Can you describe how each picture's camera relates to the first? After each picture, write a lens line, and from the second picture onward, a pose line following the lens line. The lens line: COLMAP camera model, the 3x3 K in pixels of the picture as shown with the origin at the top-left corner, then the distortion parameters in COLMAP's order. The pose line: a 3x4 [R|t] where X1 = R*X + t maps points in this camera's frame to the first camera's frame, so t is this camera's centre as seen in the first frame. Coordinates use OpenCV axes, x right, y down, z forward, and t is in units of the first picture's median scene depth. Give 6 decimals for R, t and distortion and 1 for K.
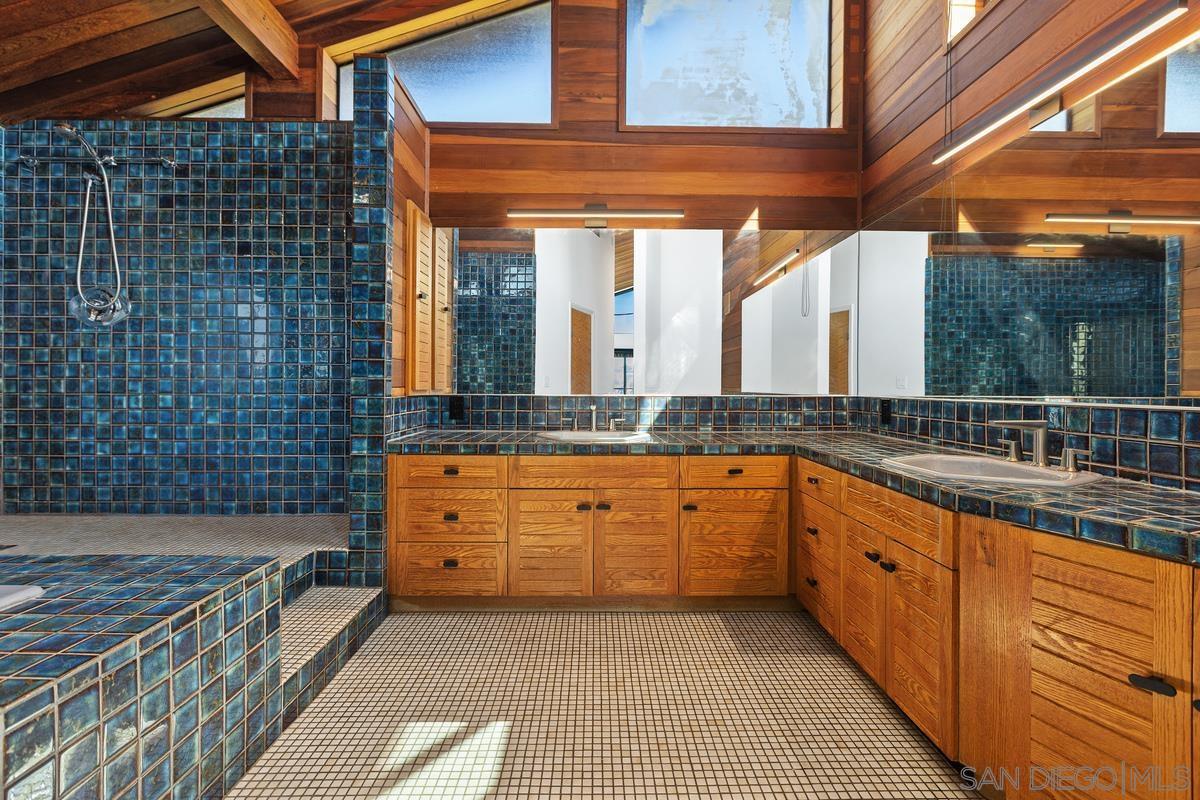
lens RADIAL K [[540.3, 0, 599.5], [0, 540.3, 392.5], [0, 0, 1]] dist [0.002634, 0.000460]
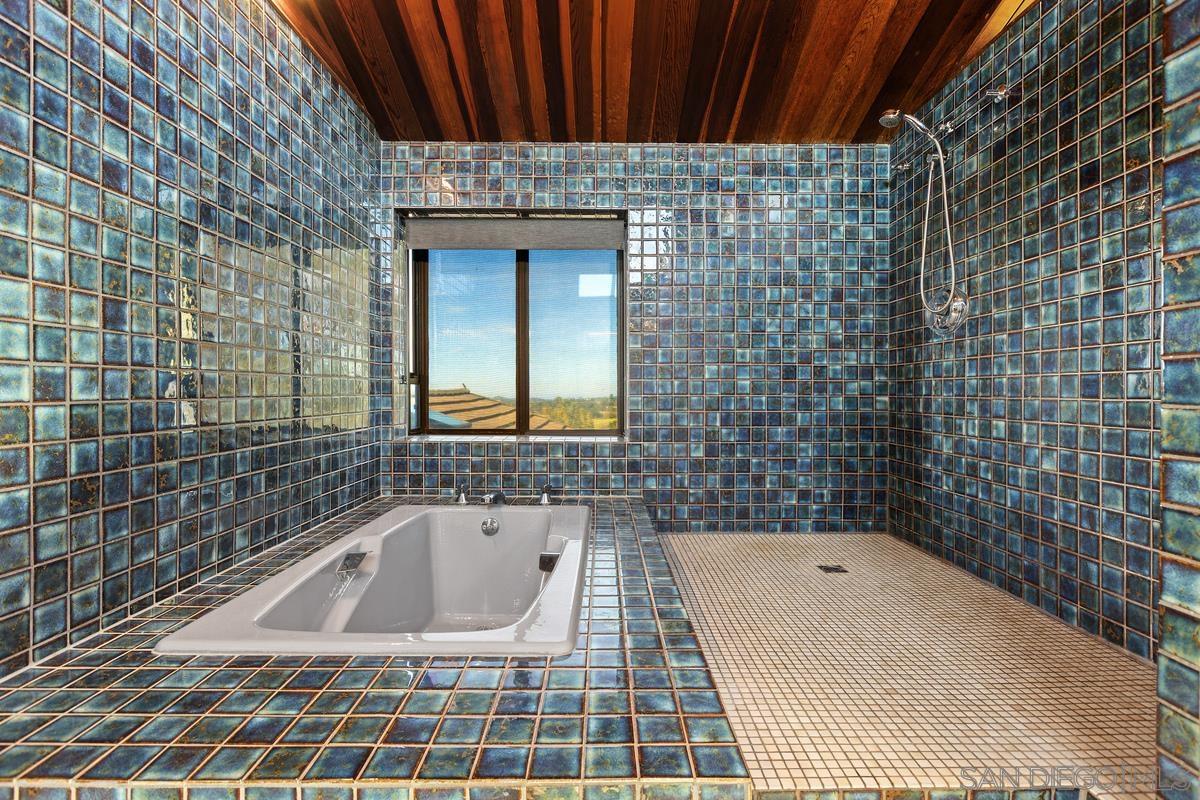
lens RADIAL K [[584.9, 0, 601.0], [0, 584.9, 391.3], [0, 0, 1]] dist [-0.006240, 0.000386]
pose [[-0.003463, -0.004241, -0.999985, -0.030064], [-0.008712, 0.999953, -0.004211, -0.026251], [0.999956, 0.008697, -0.003499, 0.477278]]
